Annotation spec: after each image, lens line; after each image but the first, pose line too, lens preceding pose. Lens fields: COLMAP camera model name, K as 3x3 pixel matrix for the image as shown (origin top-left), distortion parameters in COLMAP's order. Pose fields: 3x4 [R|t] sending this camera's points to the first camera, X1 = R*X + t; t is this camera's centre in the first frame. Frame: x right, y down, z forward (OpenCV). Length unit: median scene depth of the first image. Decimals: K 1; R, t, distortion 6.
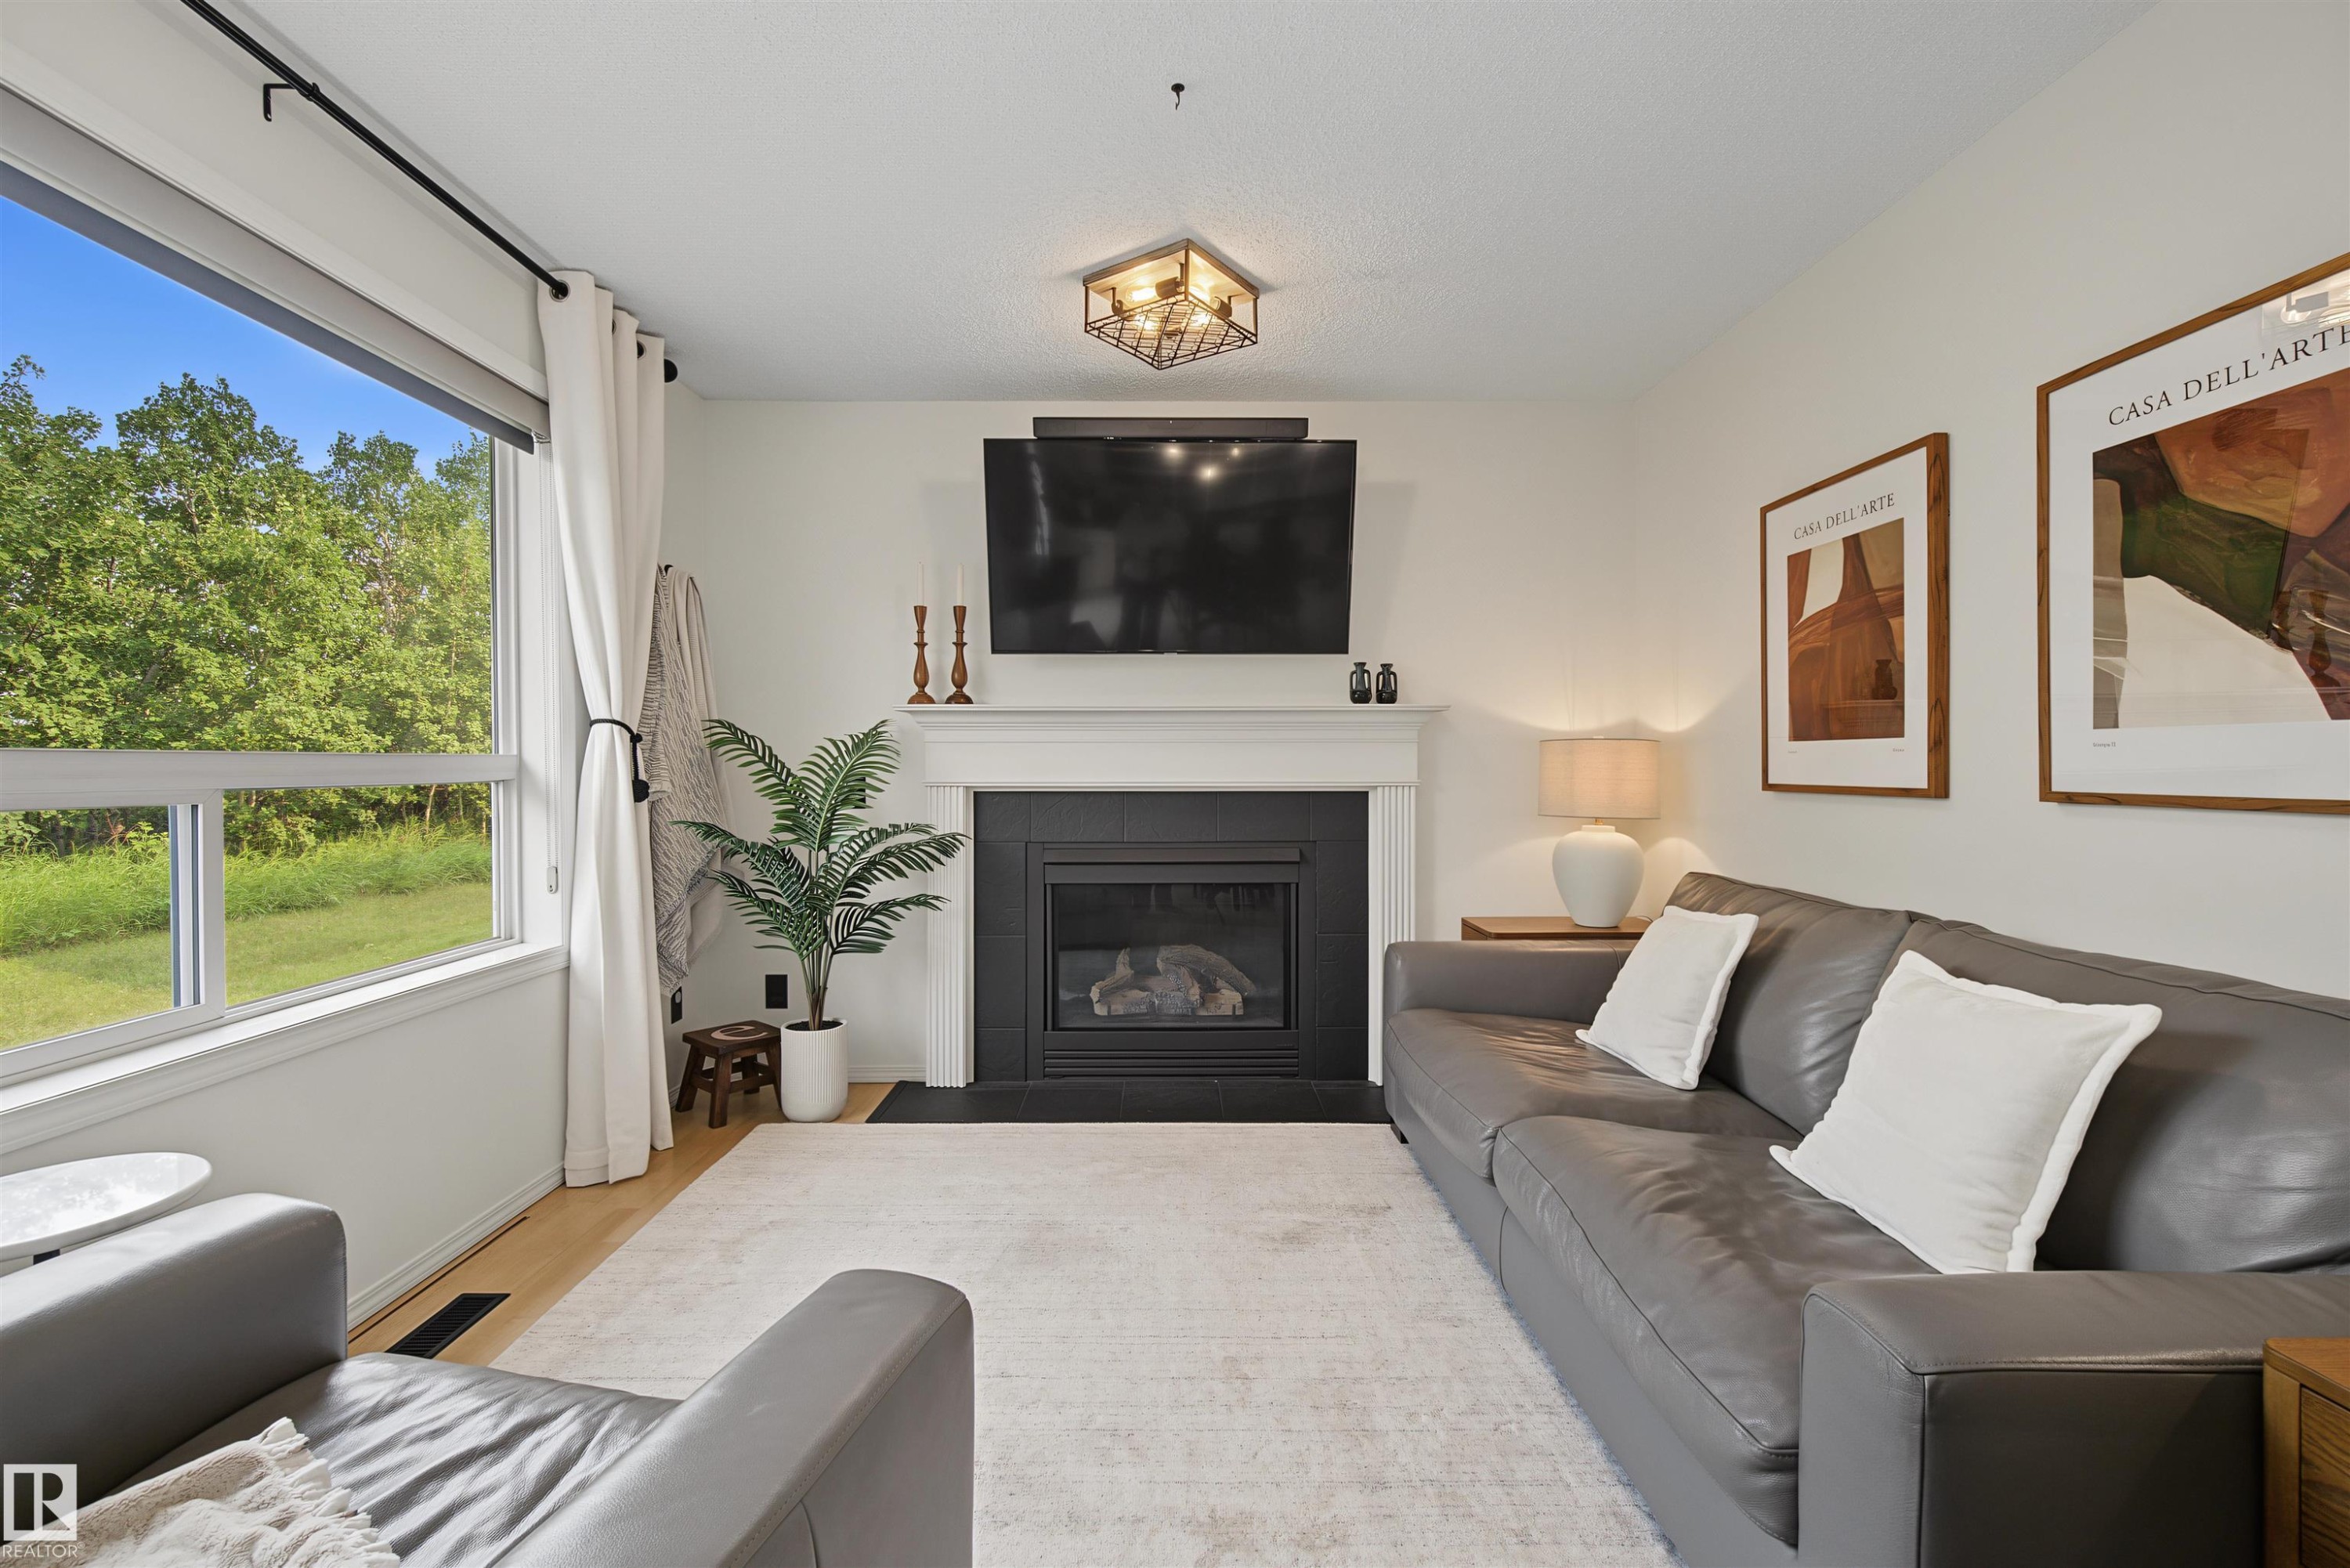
lens RADIAL K [[1025.1, 0, 1180.2], [0, 1025.1, 763.3], [0, 0, 1]] dist [0.001994, 0.000834]
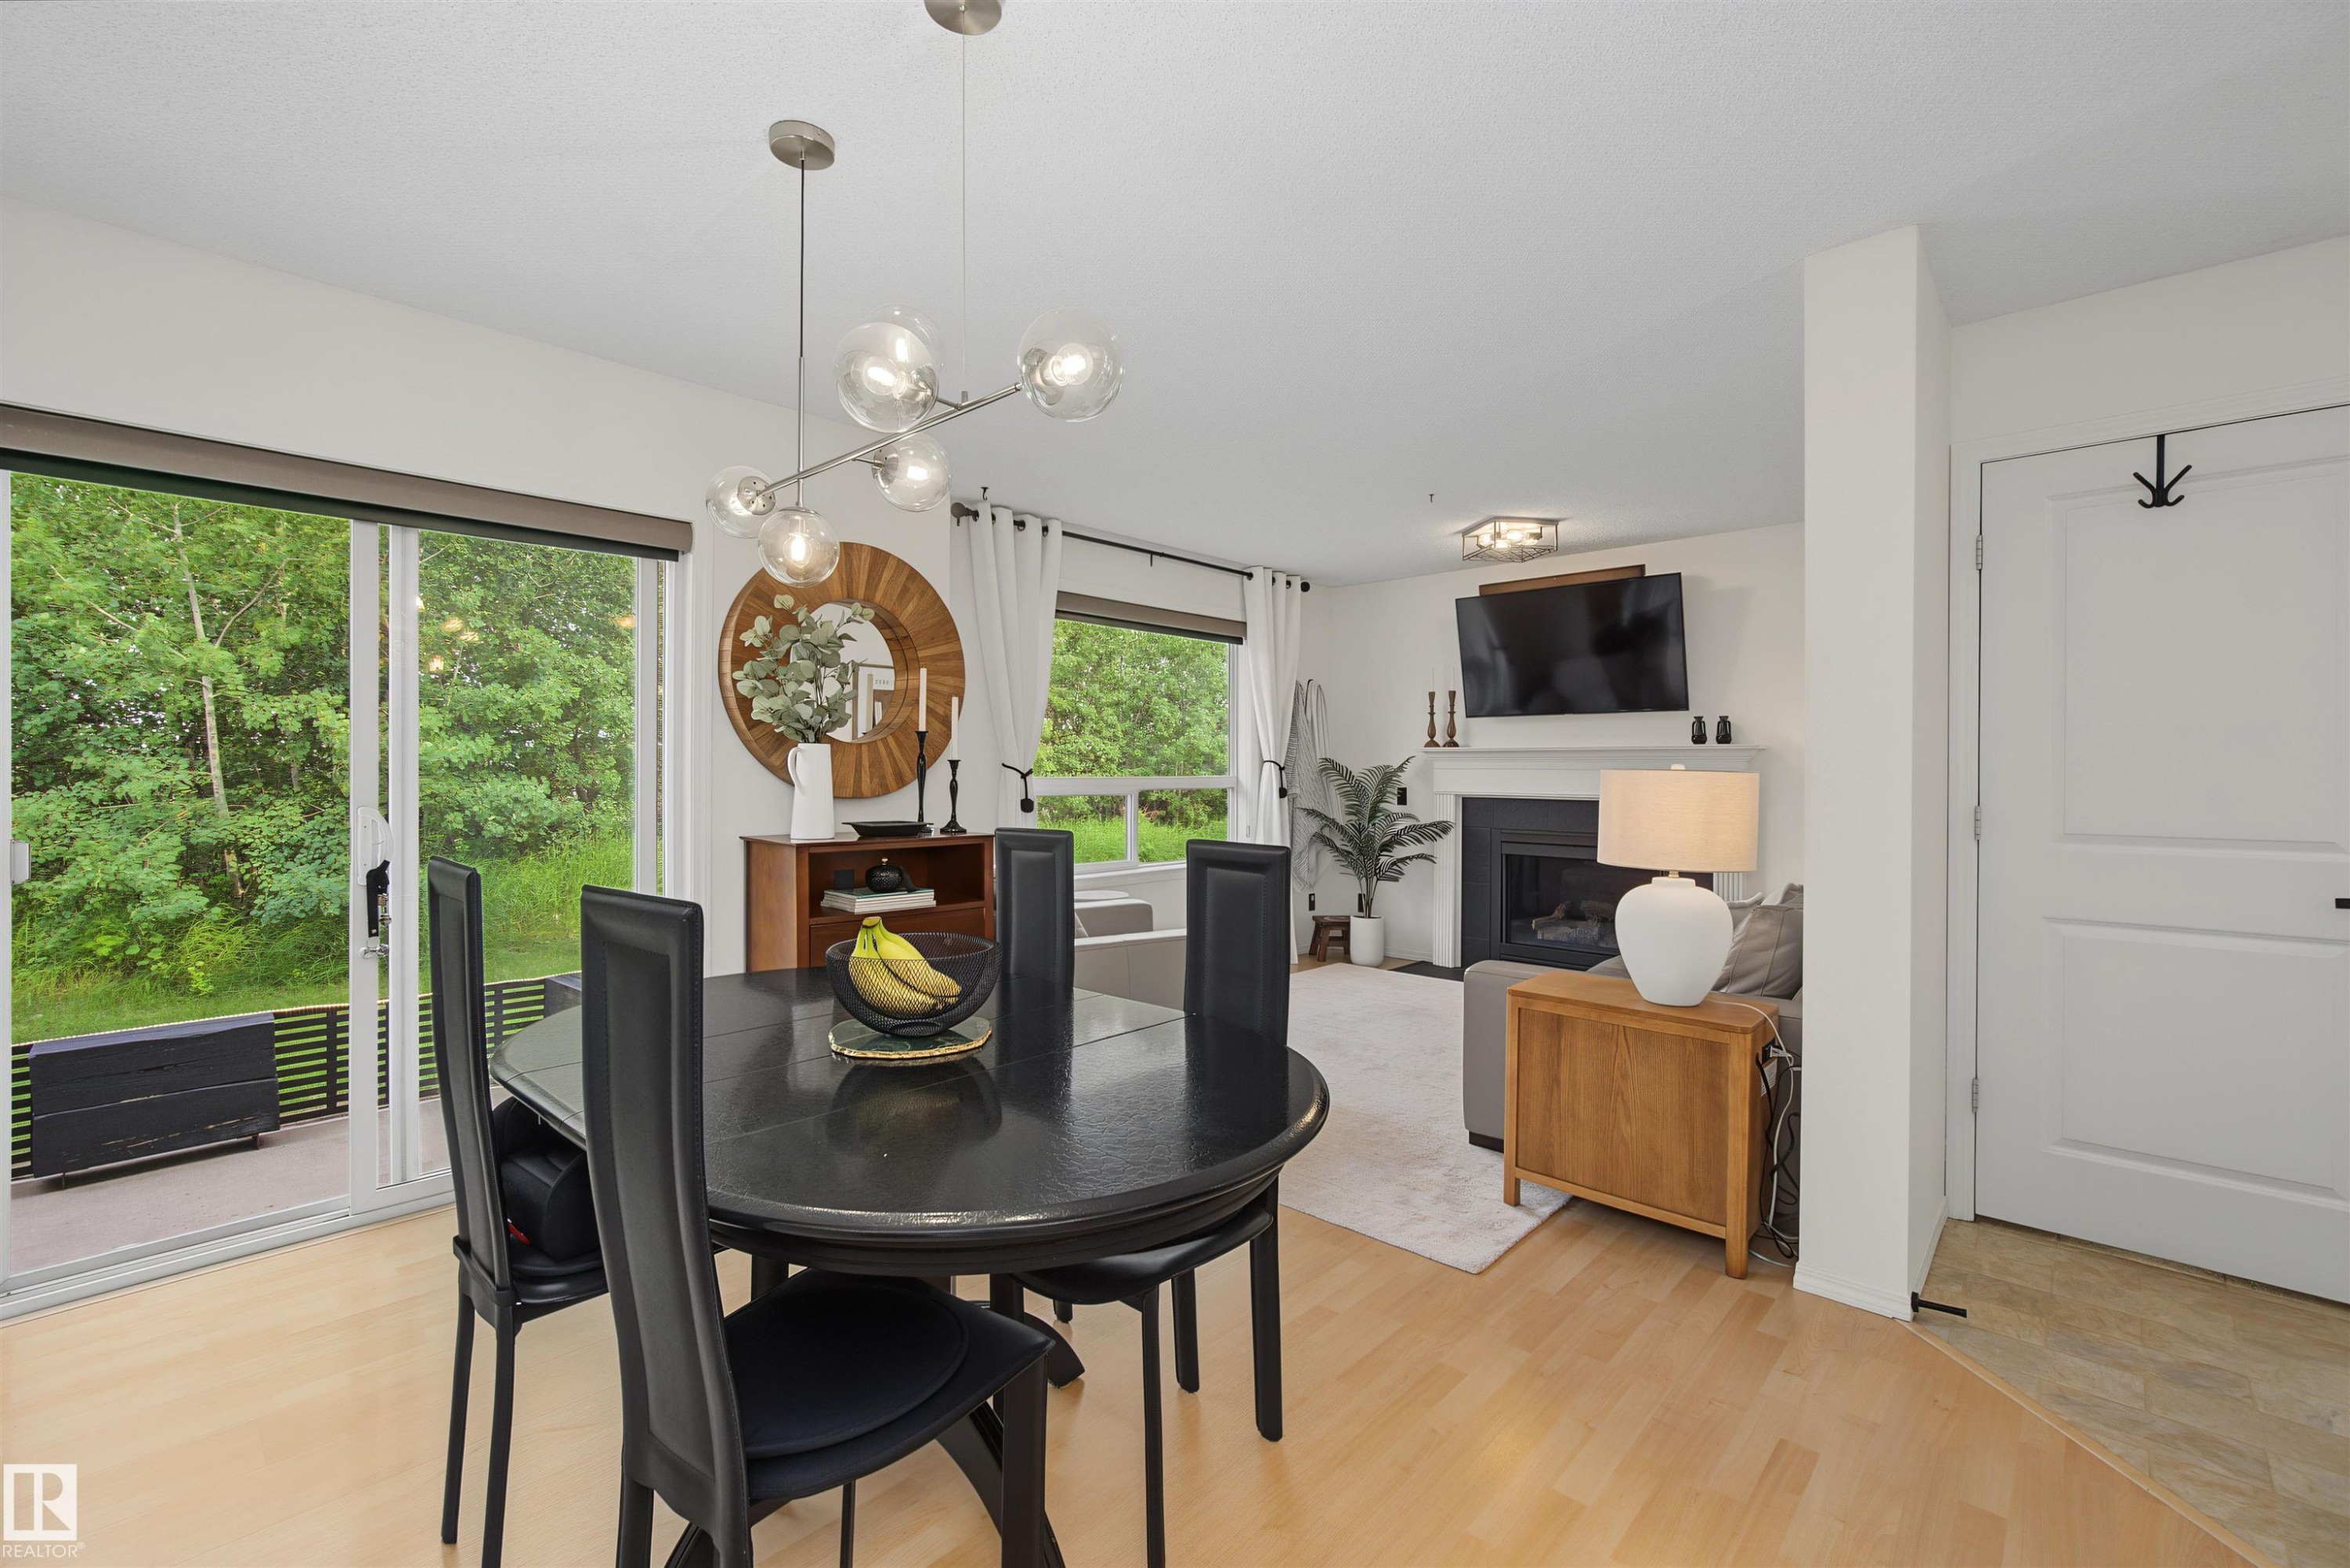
lens RADIAL K [[1001.9, 0, 1166.4], [0, 1001.9, 777.5], [0, 0, 1]] dist [-0.000355, 0.000207]
pose [[0.722492, 0.010542, -0.691299, 0.623096], [-0.004364, 0.999933, 0.010687, -0.022664], [0.691365, -0.004705, 0.722490, -0.575914]]
